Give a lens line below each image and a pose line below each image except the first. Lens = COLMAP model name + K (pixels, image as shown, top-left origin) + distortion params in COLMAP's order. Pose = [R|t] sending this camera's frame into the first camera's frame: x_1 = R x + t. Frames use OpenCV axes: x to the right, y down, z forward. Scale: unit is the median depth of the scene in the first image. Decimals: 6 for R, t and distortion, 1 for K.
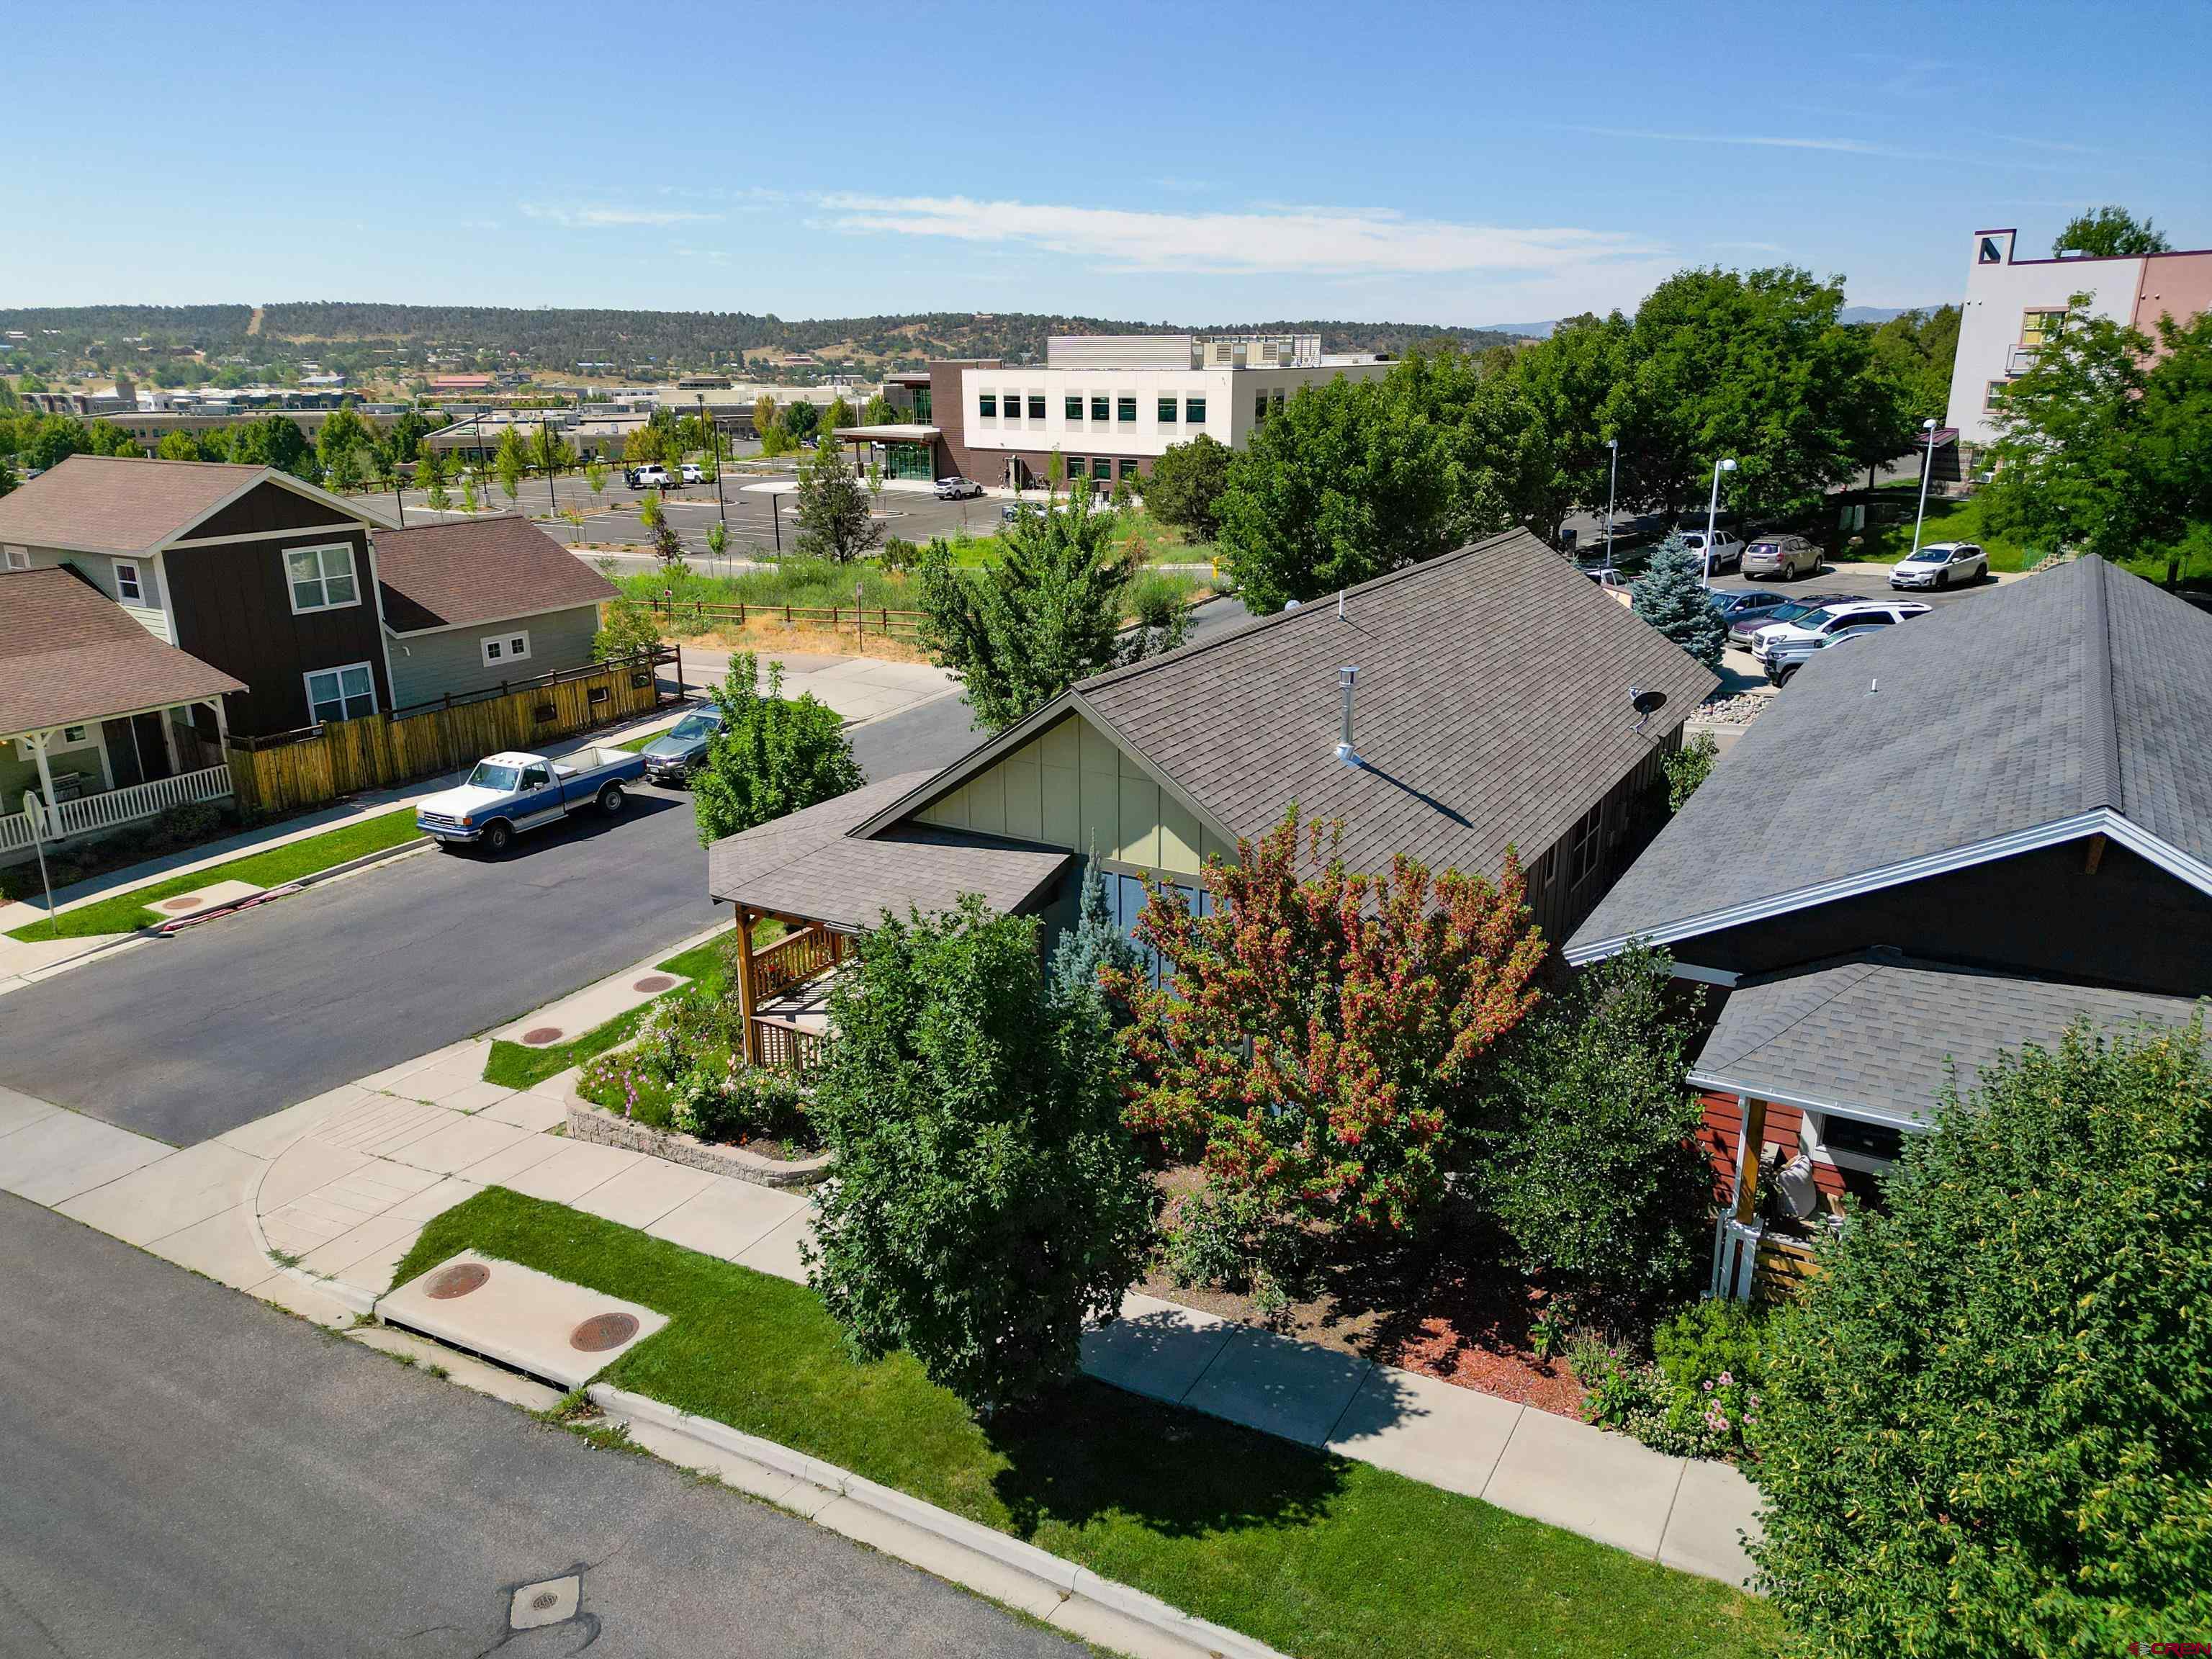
lens RADIAL K [[1542.1, 0, 1107.9], [0, 1542.1, 844.5], [0, 0, 1]] dist [0.062135, -0.057192]
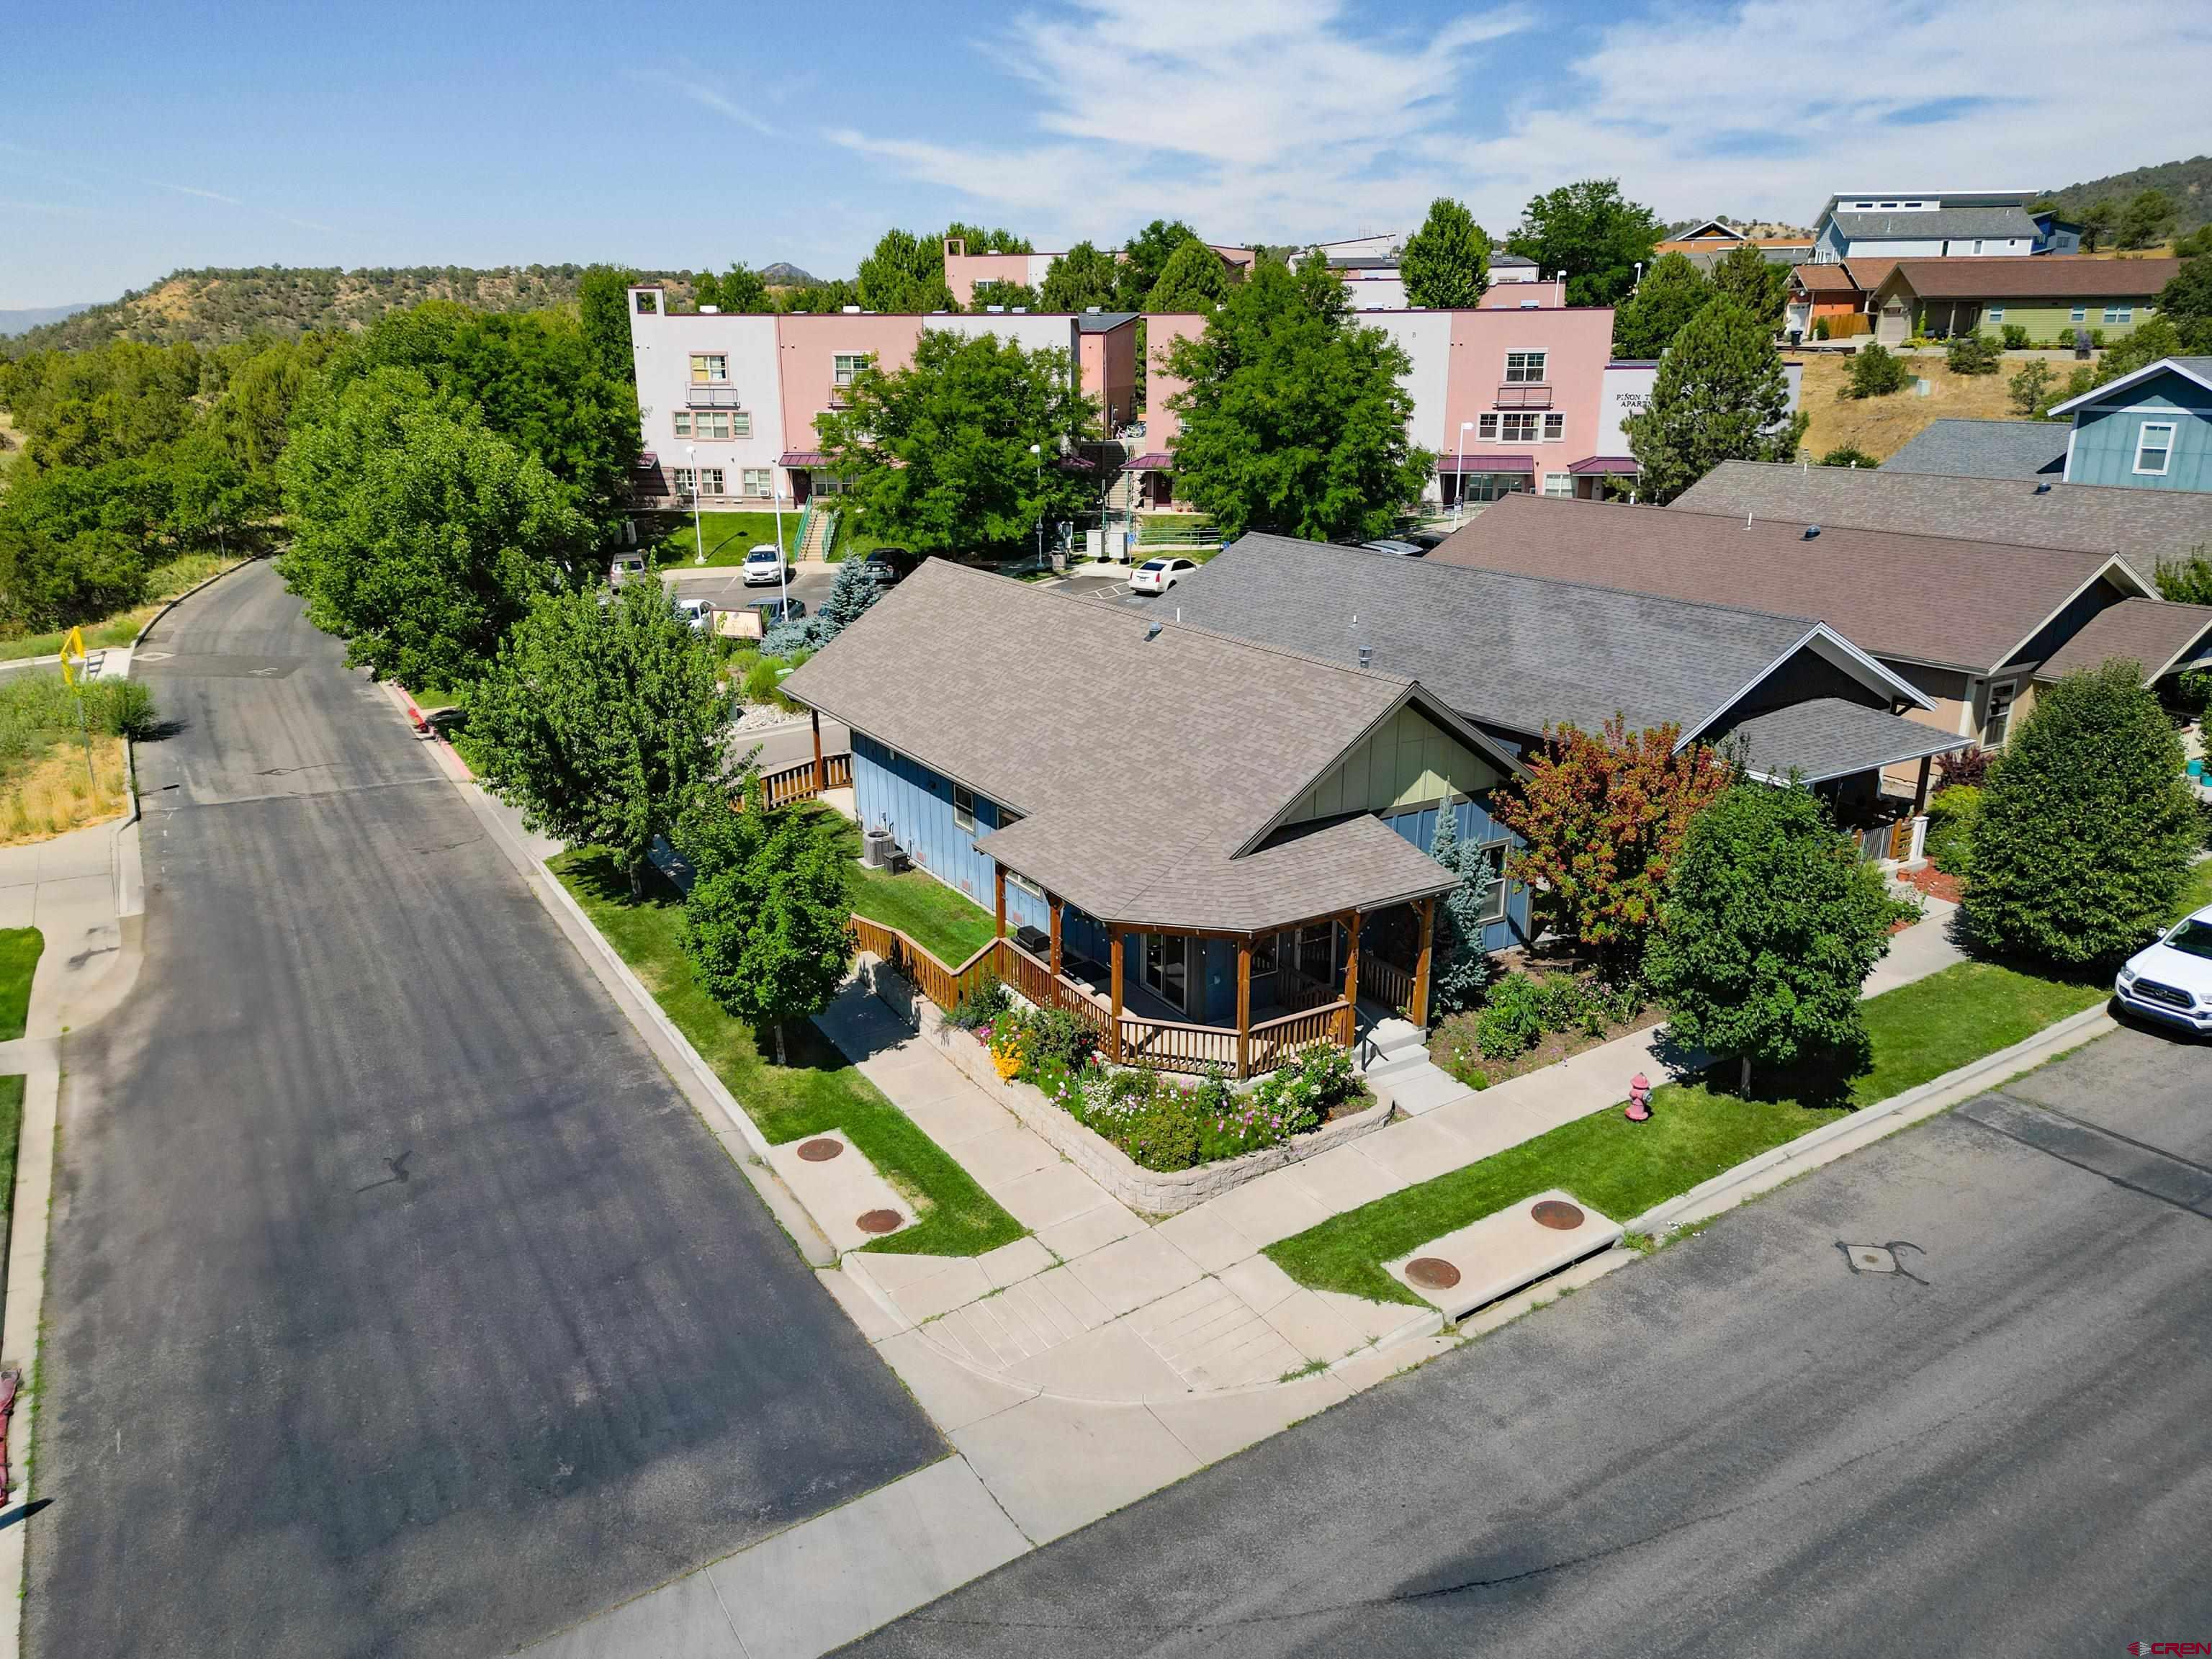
lens RADIAL K [[1542.1, 0, 1113.3], [0, 1542.1, 837.7], [0, 0, 1]] dist [0.062135, -0.057192]
pose [[0.469468, -0.262454, 0.843041, -0.545972], [0.270079, 0.951722, 0.145888, -0.098576], [-0.840629, 0.159198, 0.517686, 0.216878]]
